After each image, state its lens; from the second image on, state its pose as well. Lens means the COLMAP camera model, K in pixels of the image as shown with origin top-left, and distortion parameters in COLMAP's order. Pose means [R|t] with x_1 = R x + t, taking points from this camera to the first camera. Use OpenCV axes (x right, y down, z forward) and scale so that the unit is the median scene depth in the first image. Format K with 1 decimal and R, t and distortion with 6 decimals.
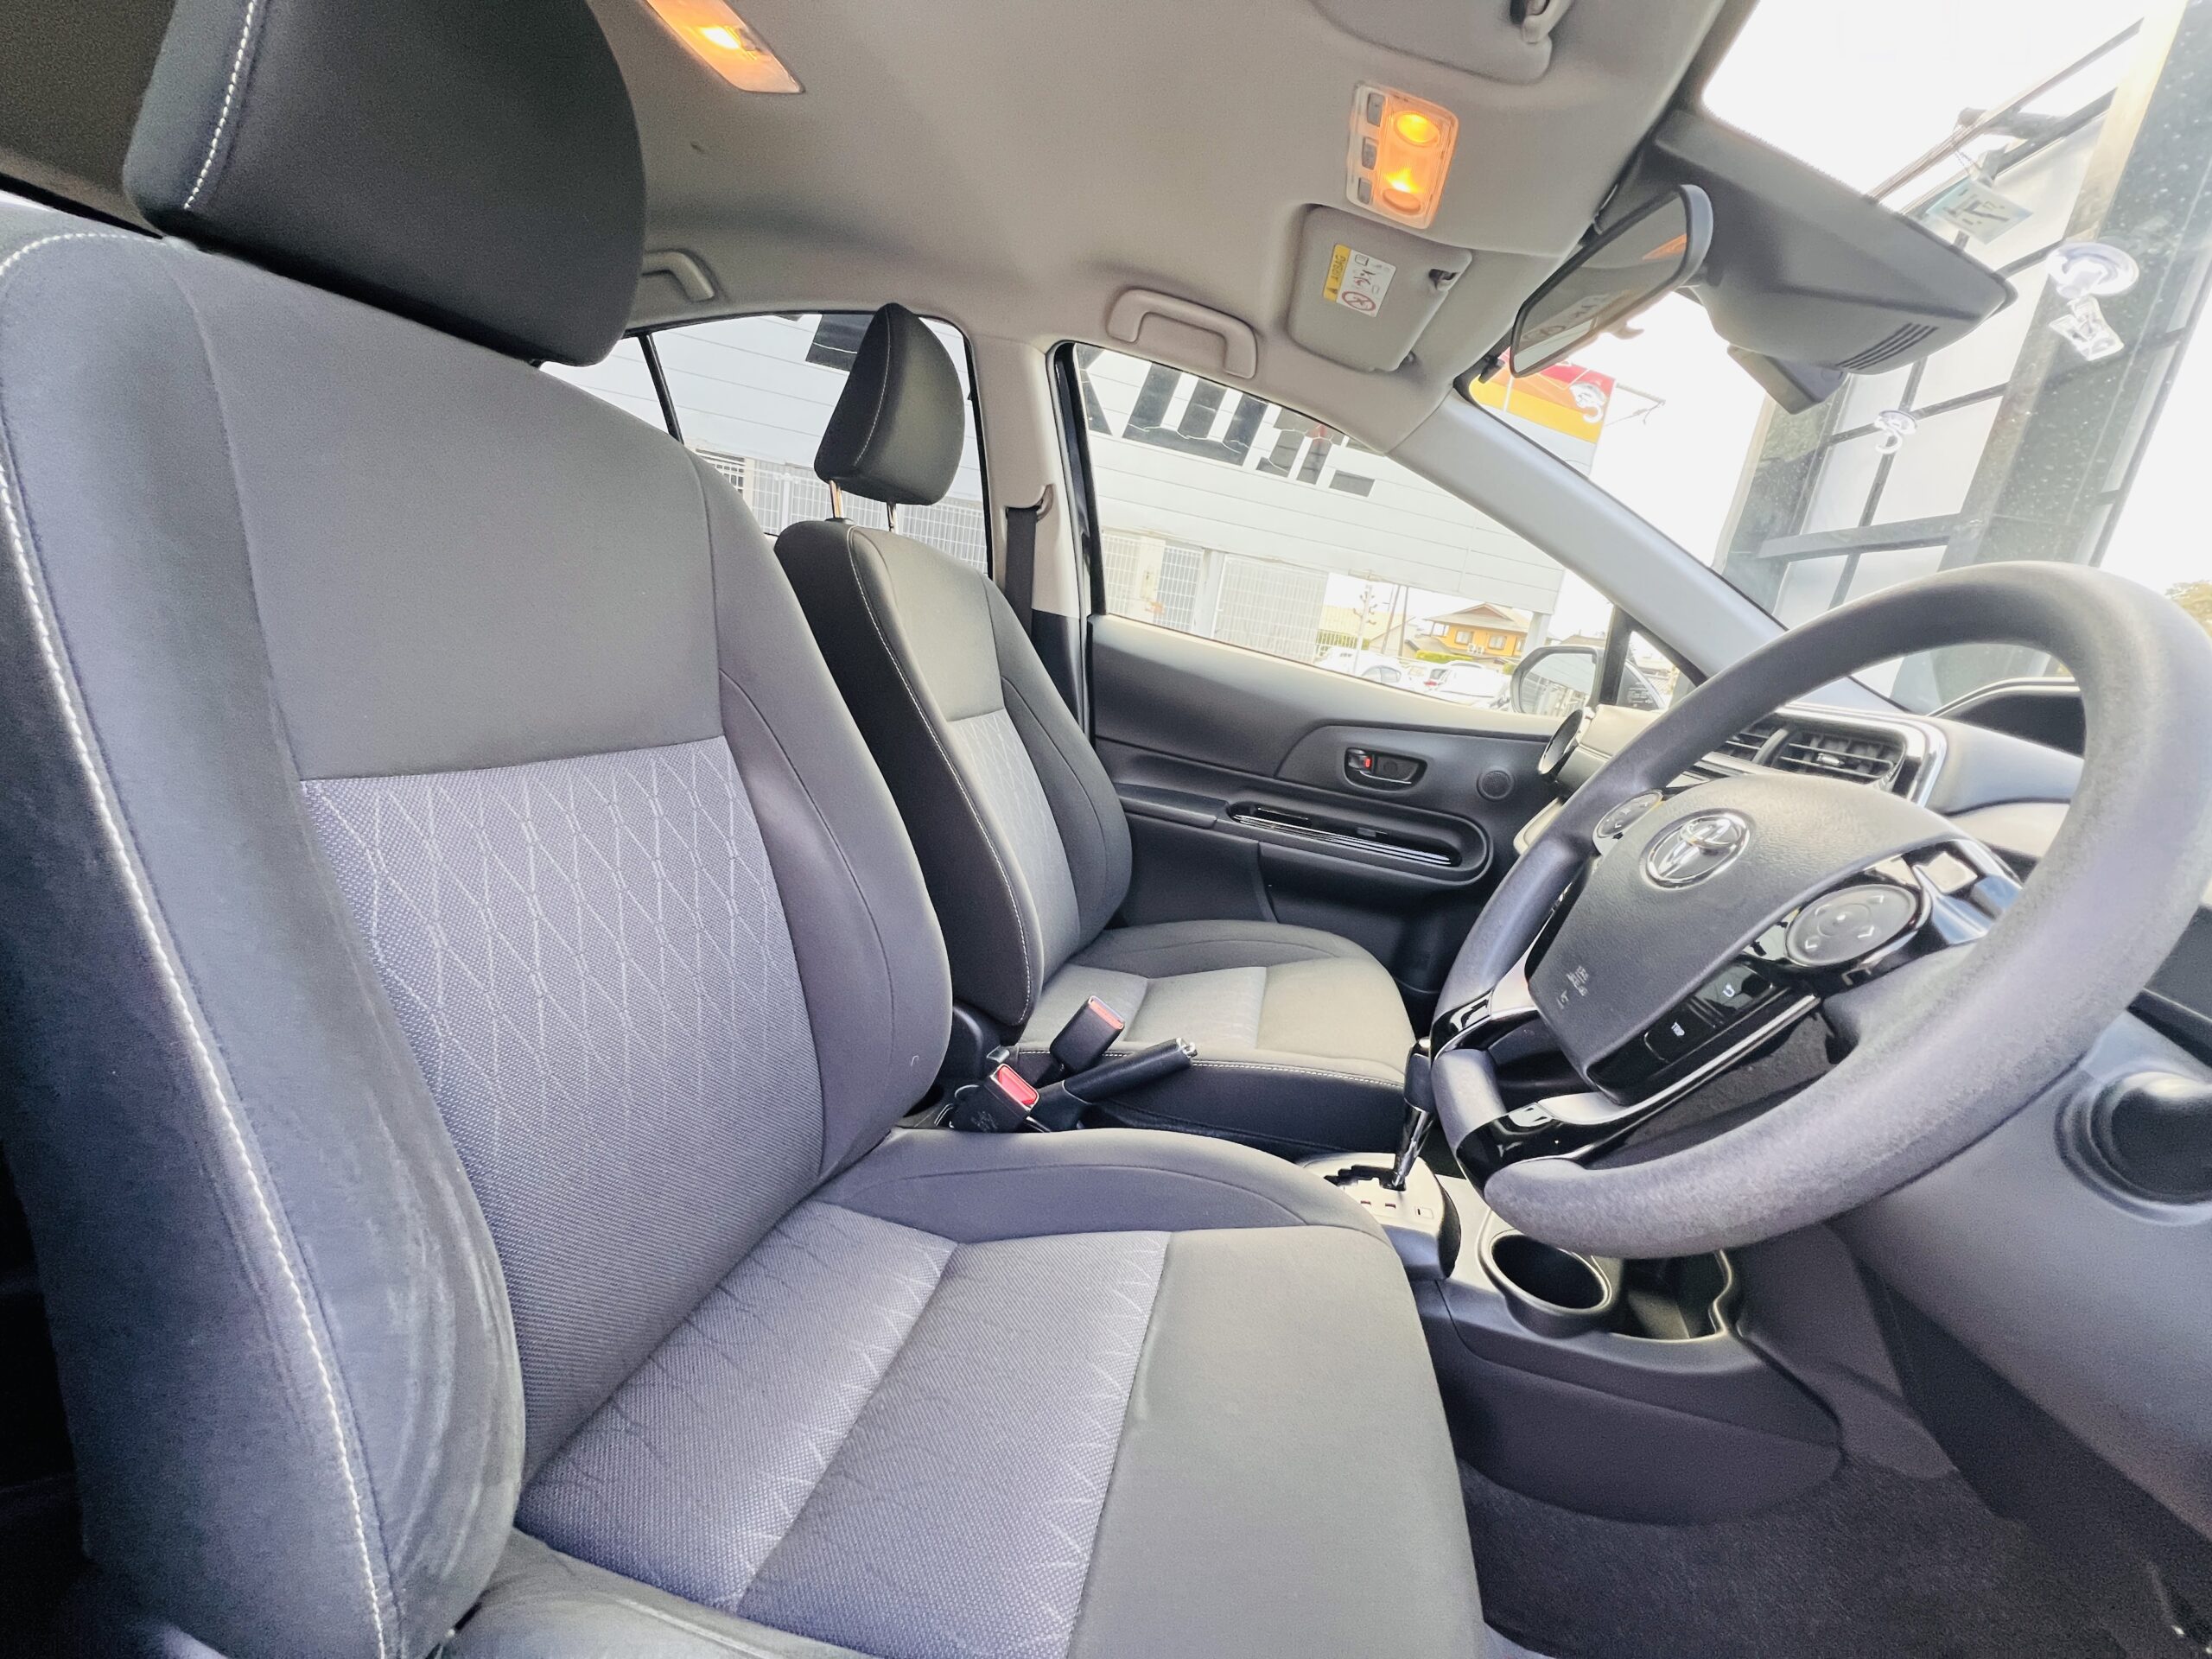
lens RADIAL K [[883.8, 0, 1102.3], [0, 883.8, 826.1], [0, 0, 1]] dist [-0.005388, 0.000677]
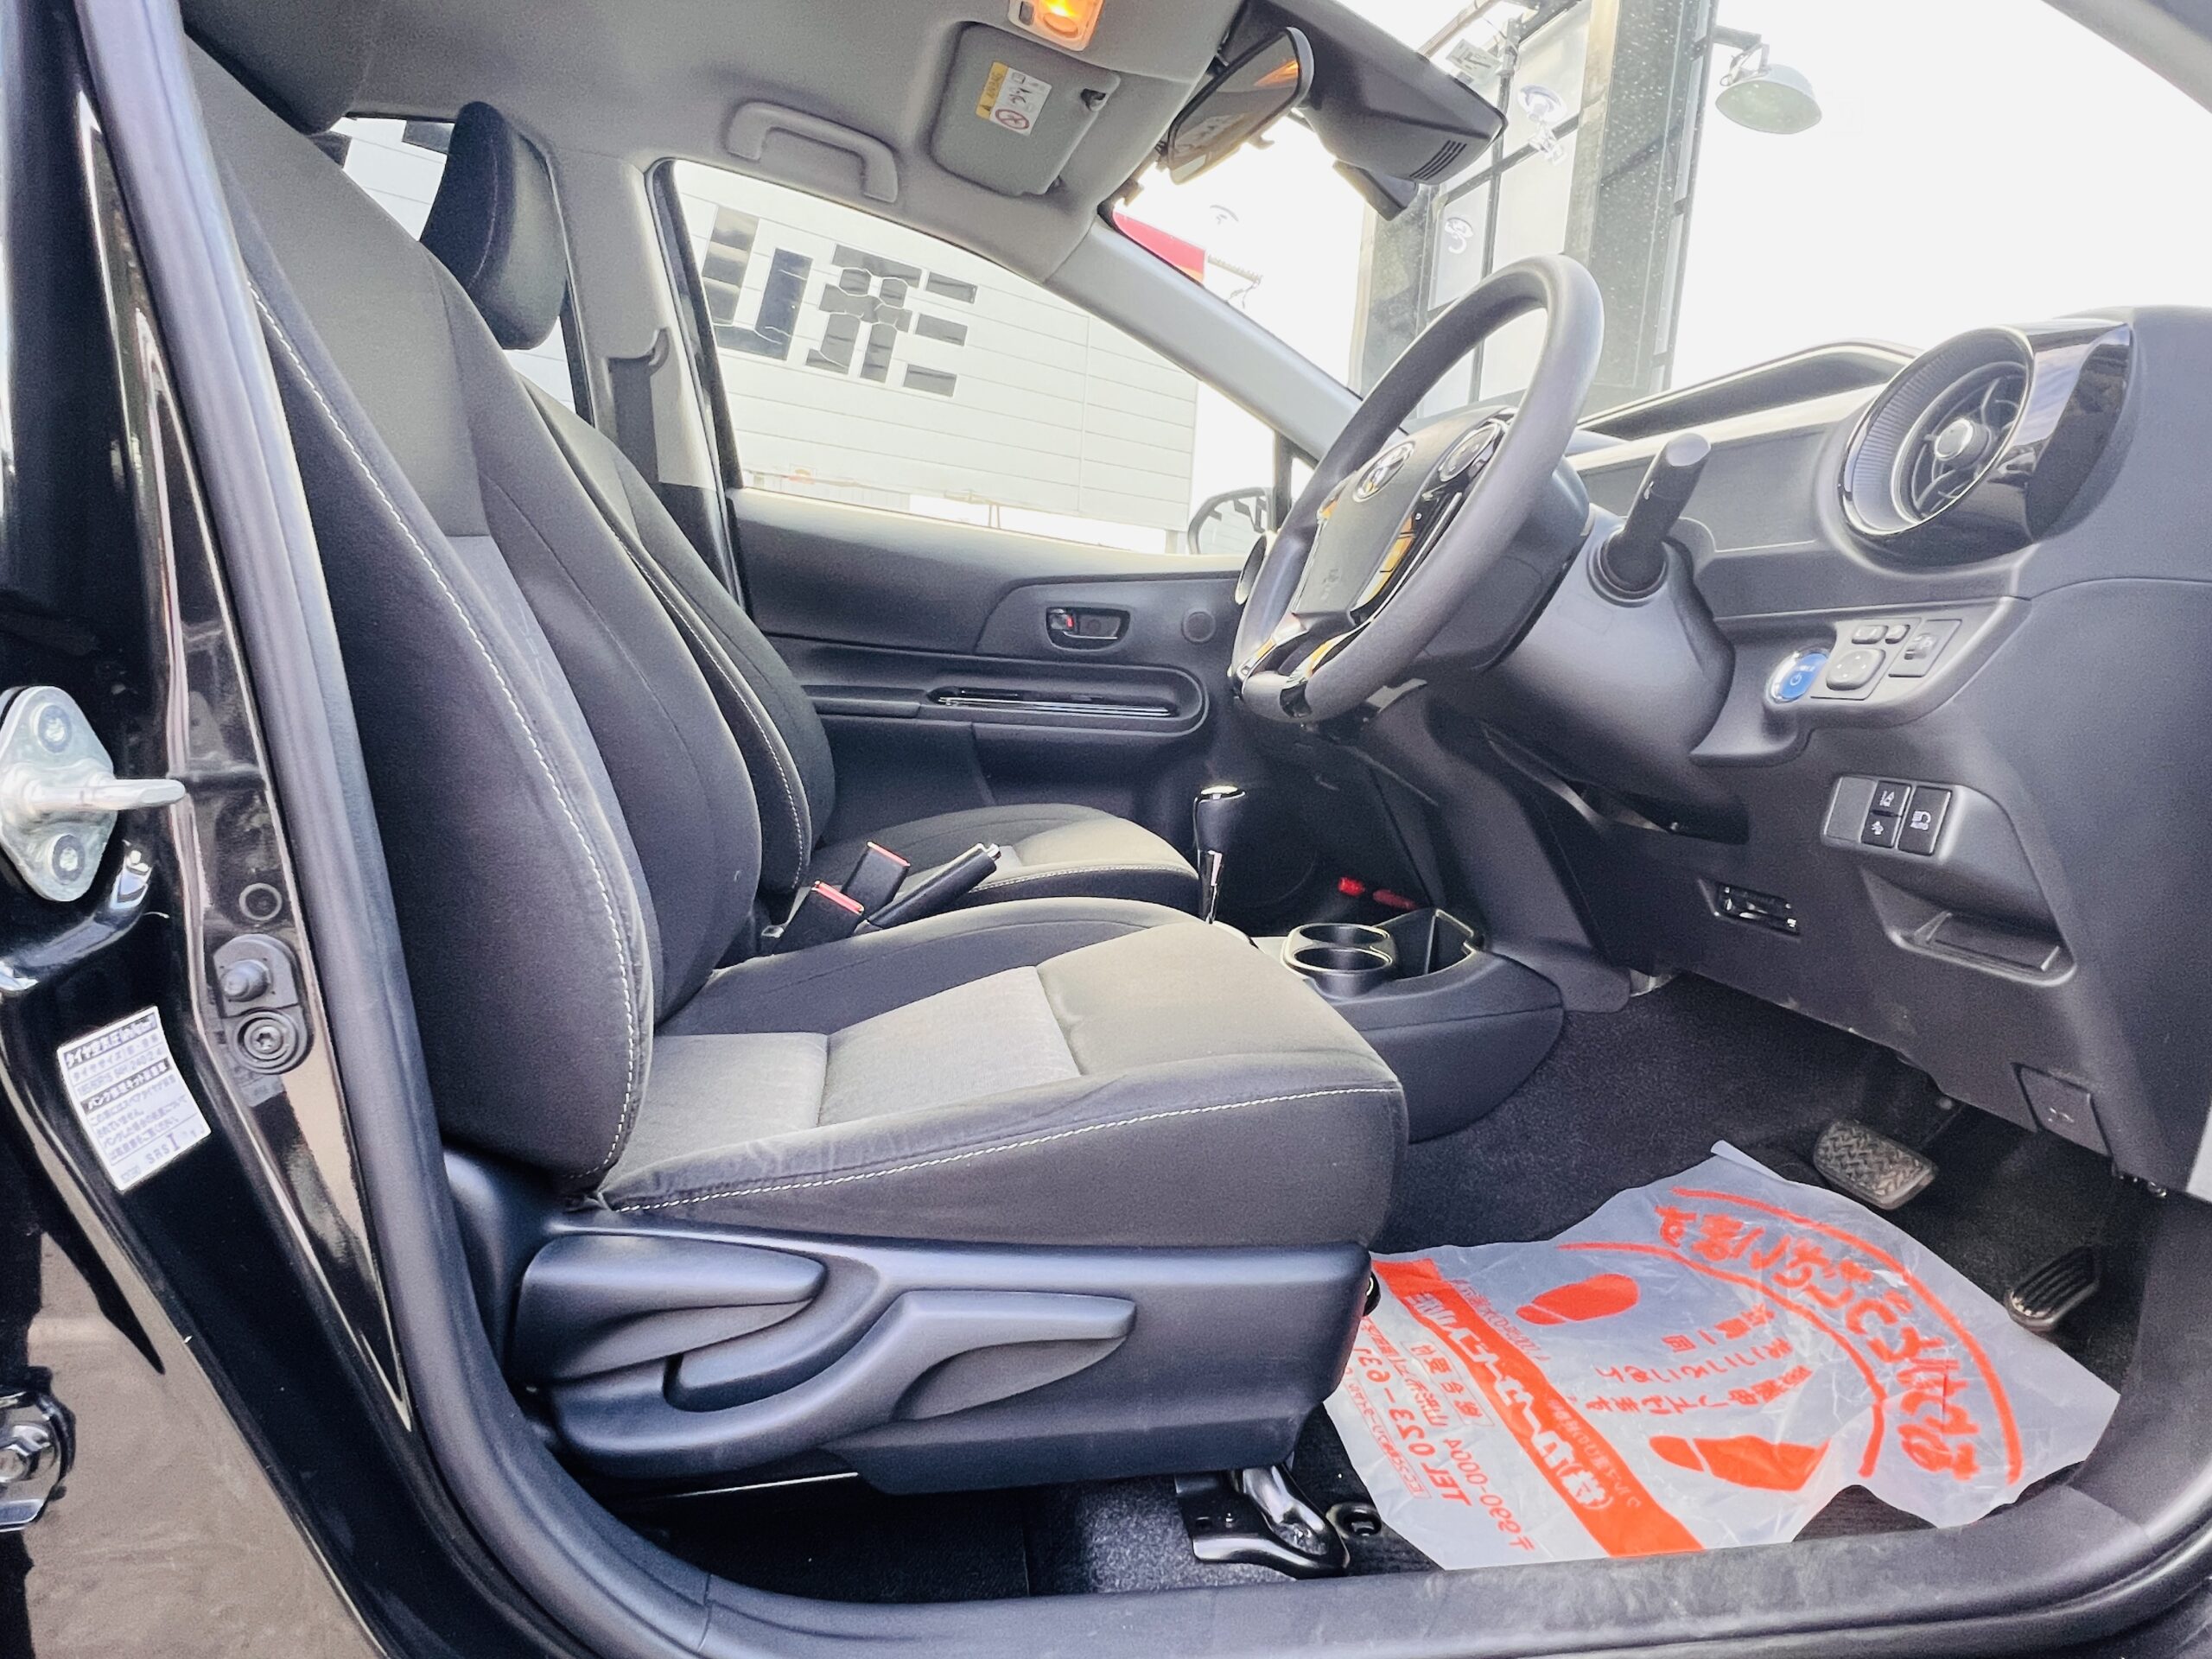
lens RADIAL K [[1228.9, 0, 1106.0], [0, 1228.9, 829.5], [0, 0, 1]] dist [-0.001899, -0.000648]
pose [[0.917283, -0.164332, 0.362750, -0.209497], [0.176518, 0.984297, -0.000458, 0.187325], [-0.356979, 0.064452, 0.931886, -0.248293]]
